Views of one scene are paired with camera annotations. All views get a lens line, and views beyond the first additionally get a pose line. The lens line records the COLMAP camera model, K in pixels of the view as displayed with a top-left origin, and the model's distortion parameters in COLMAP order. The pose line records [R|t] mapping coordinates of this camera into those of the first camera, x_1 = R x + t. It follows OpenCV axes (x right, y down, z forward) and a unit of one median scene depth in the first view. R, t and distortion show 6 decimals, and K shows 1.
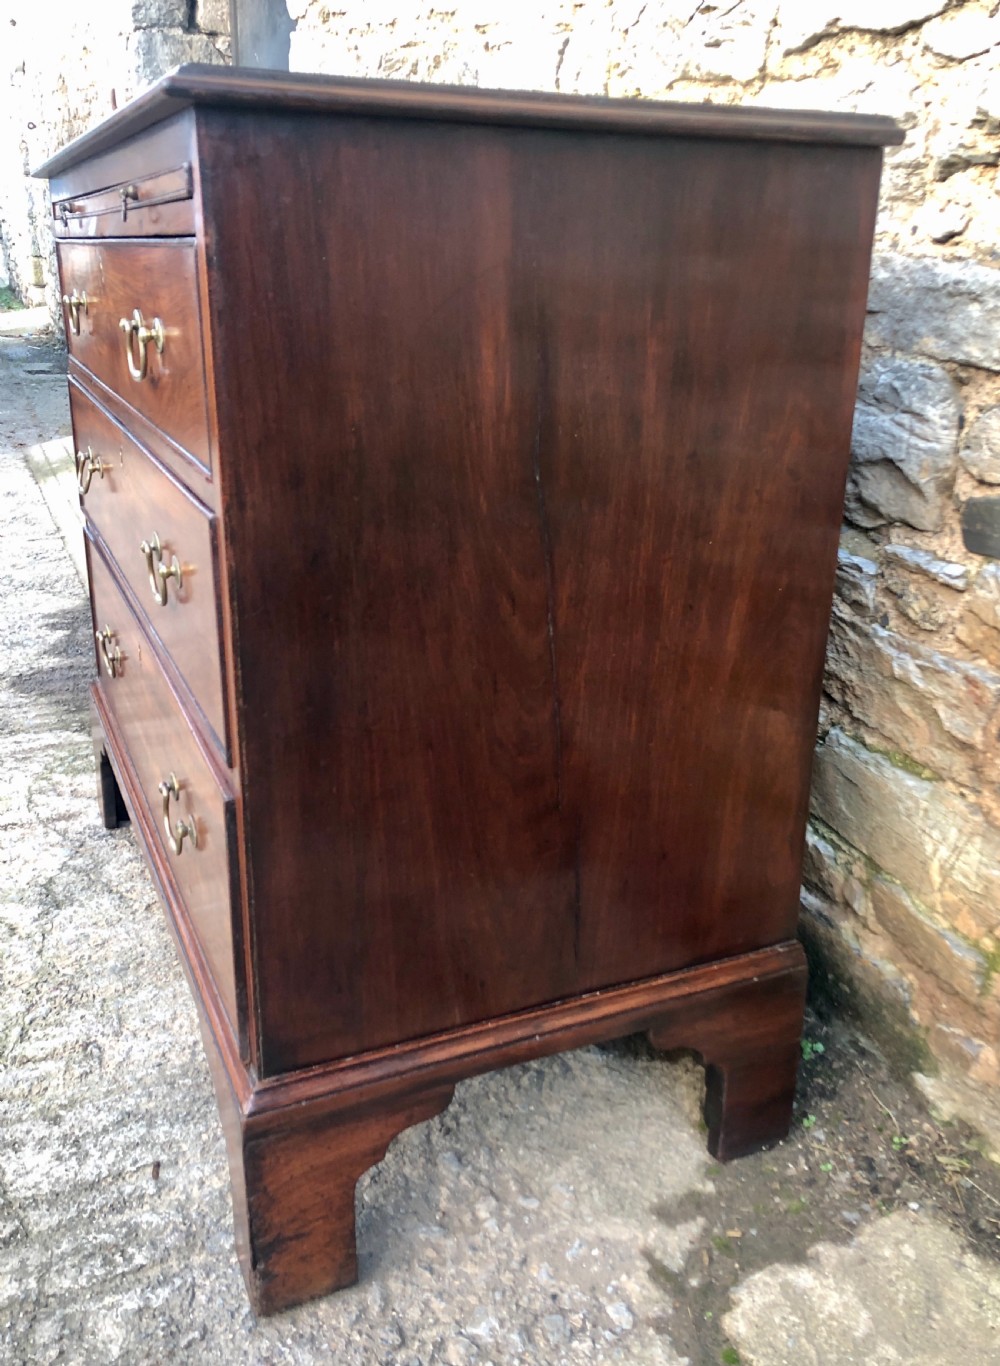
lens RADIAL K [[1205.1, 0, 518.9], [0, 1205.1, 668.5], [0, 0, 1]] dist [0.015473, 0.017590]
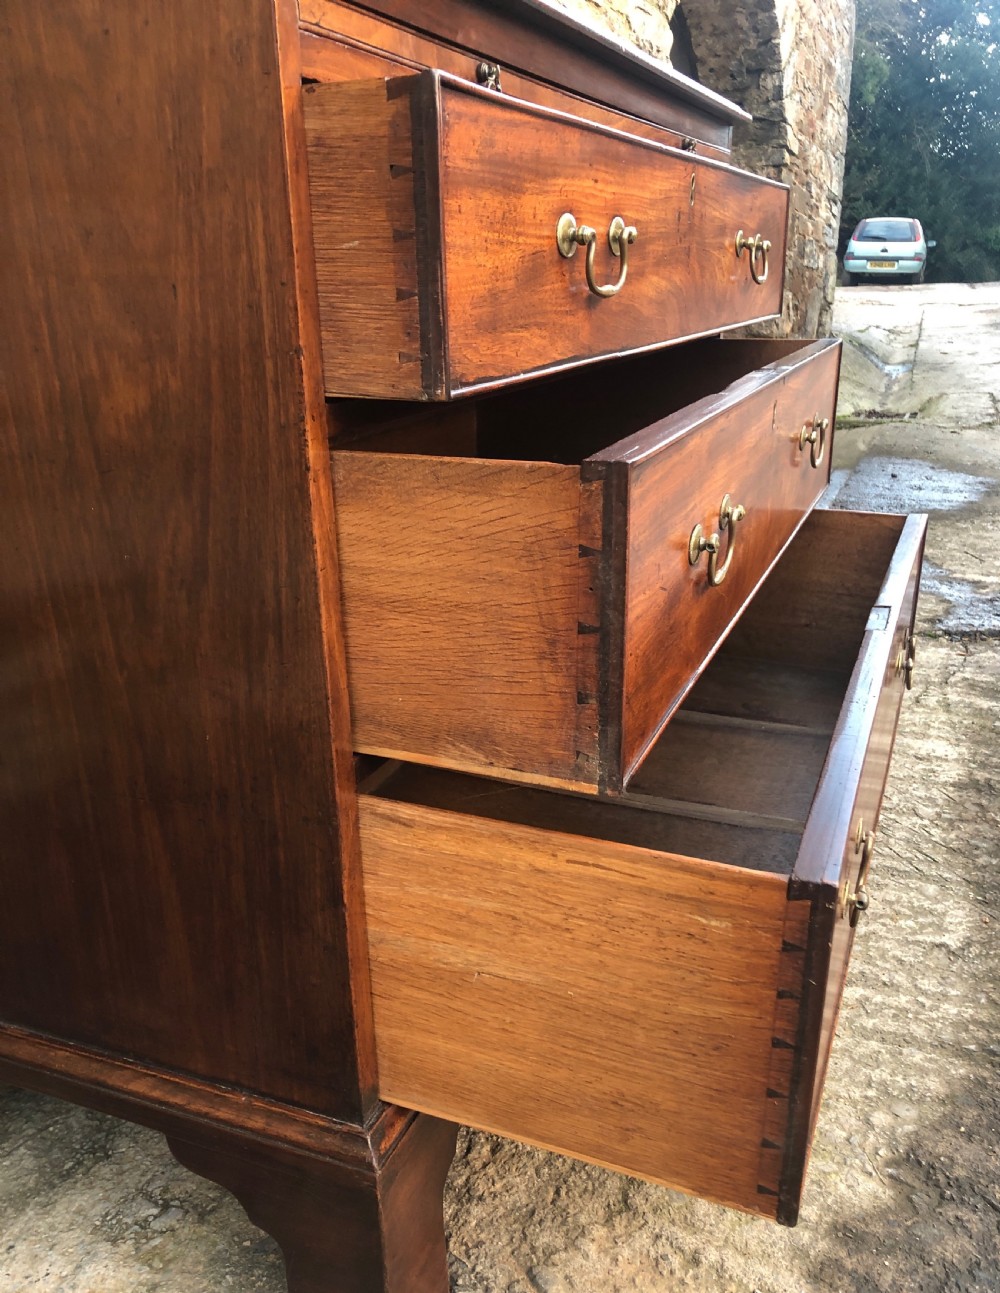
lens RADIAL K [[1117.0, 0, 515.4], [0, 1117.0, 665.5], [0, 0, 1]] dist [0.008497, 0.006306]
pose [[-0.685905, -0.246011, 0.684845, -0.967097], [0.244209, 0.808723, 0.535098, -0.517480], [-0.685490, 0.534272, -0.494629, 1.674996]]
